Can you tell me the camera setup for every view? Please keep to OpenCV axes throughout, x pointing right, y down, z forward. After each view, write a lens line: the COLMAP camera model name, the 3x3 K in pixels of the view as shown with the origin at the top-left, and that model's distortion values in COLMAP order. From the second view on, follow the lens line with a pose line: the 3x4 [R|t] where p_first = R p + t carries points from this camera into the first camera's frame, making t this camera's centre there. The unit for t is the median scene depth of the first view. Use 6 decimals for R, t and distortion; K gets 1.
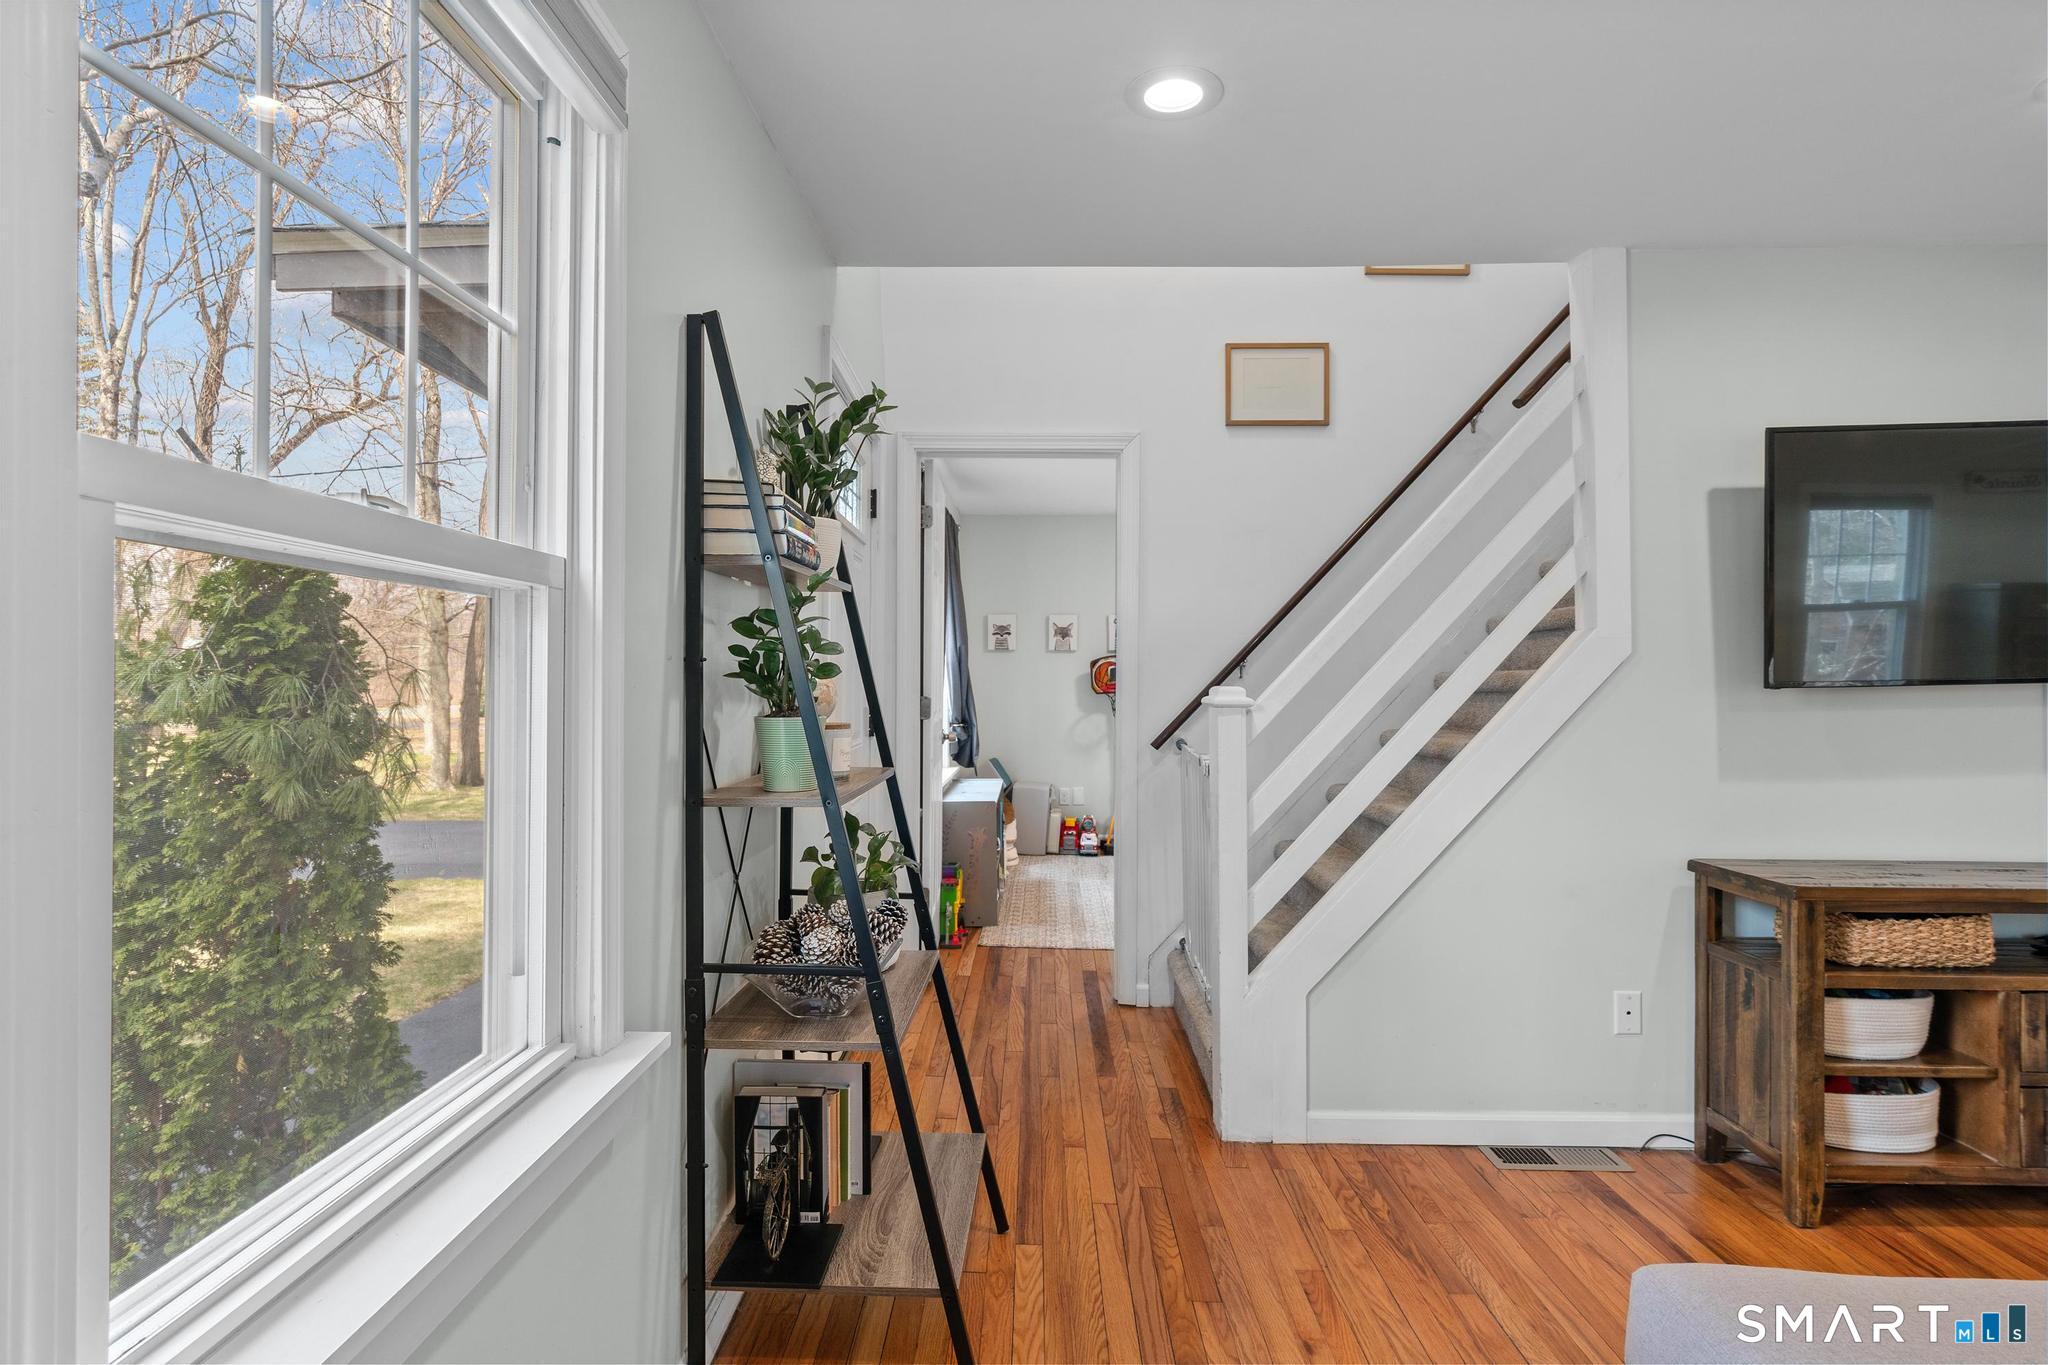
lens RADIAL K [[1030.6, 0, 1013.2], [0, 1030.6, 681.7], [0, 0, 1]] dist [0.003358, 0.000388]
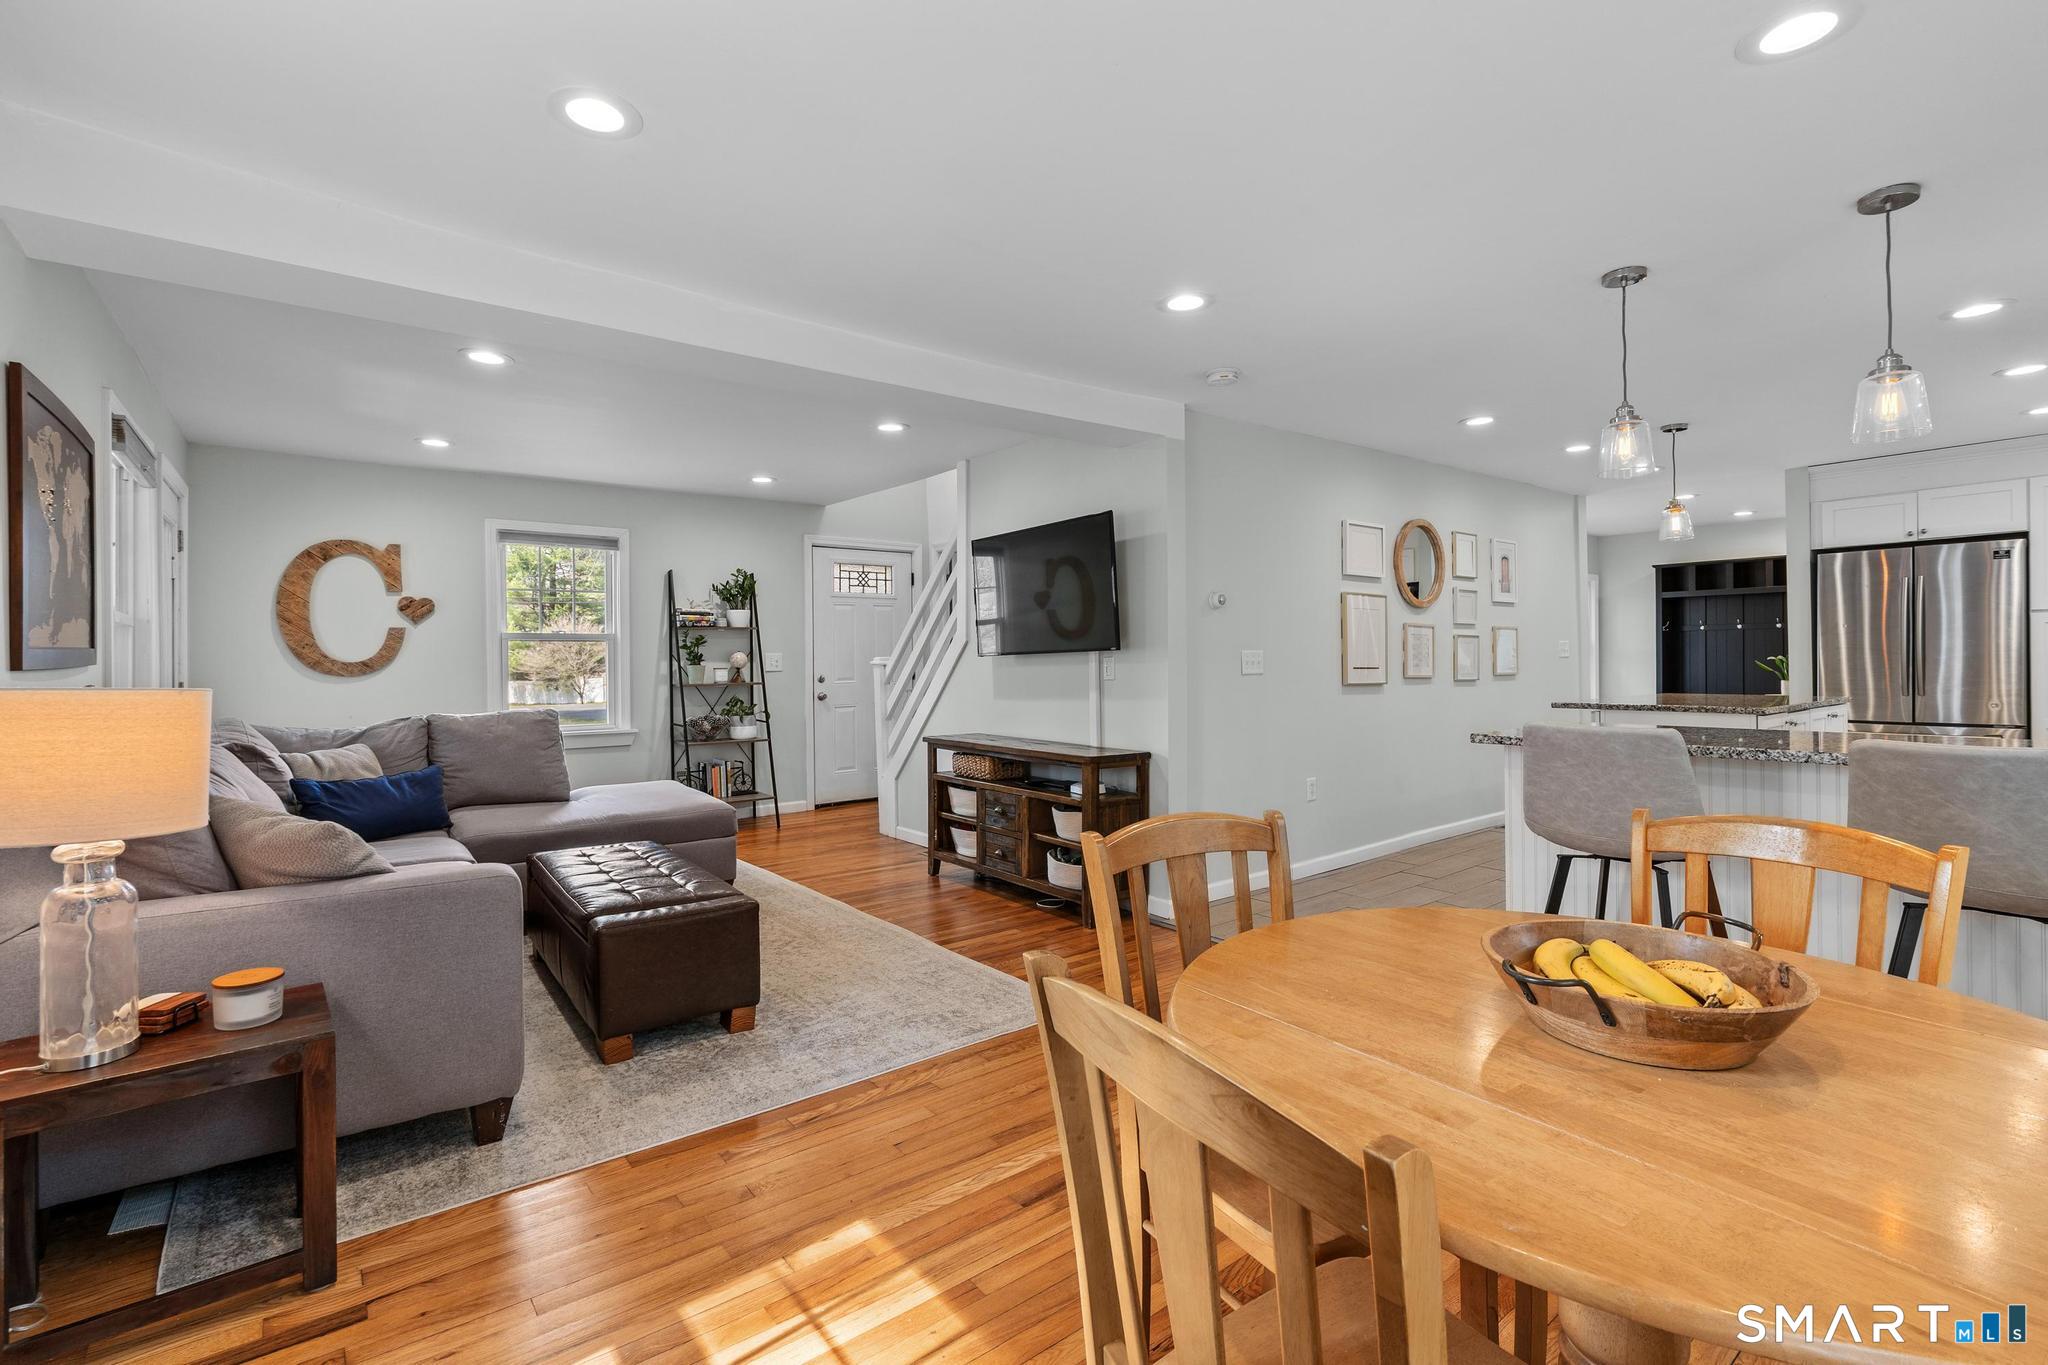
lens RADIAL K [[935.8, 0, 1003.6], [0, 935.8, 660.5], [0, 0, 1]] dist [-0.005521, 0.002150]
pose [[0.624876, -0.001770, -0.780722, 2.457423], [0.011005, 0.999918, 0.006541, 0.001652], [0.780647, -0.012680, 0.624844, -0.241075]]
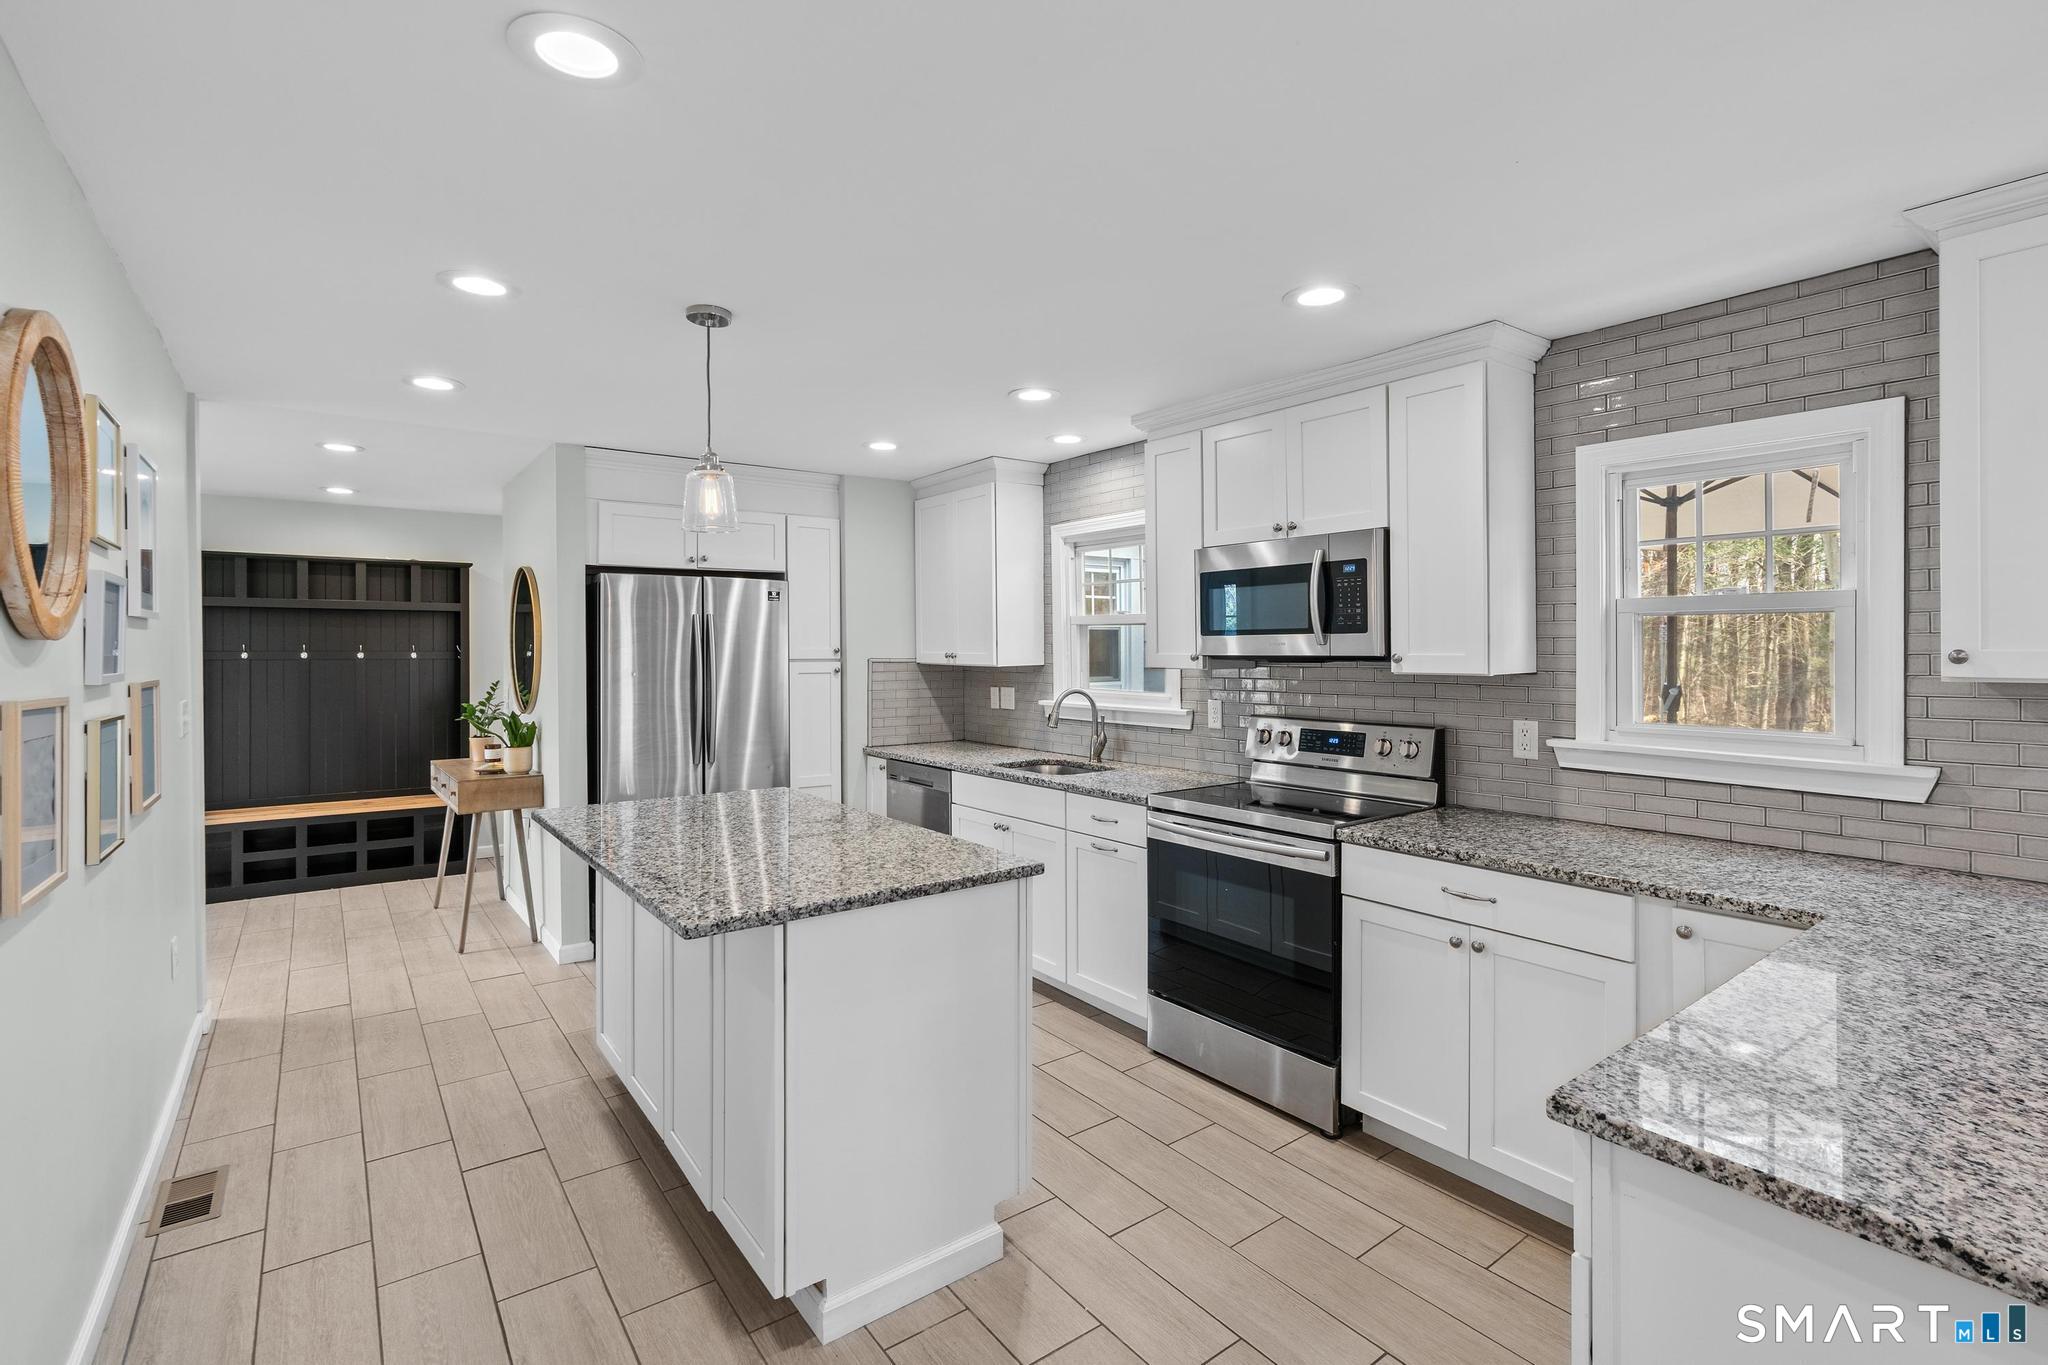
lens RADIAL K [[935.8, 0, 1010.8], [0, 935.8, 634.7], [0, 0, 1]] dist [-0.005521, 0.002150]
pose [[0.788599, 0.010726, 0.614815, 1.420124], [-0.002696, 0.999899, -0.013986, -0.098671], [-0.614902, 0.009372, 0.788548, 1.116719]]
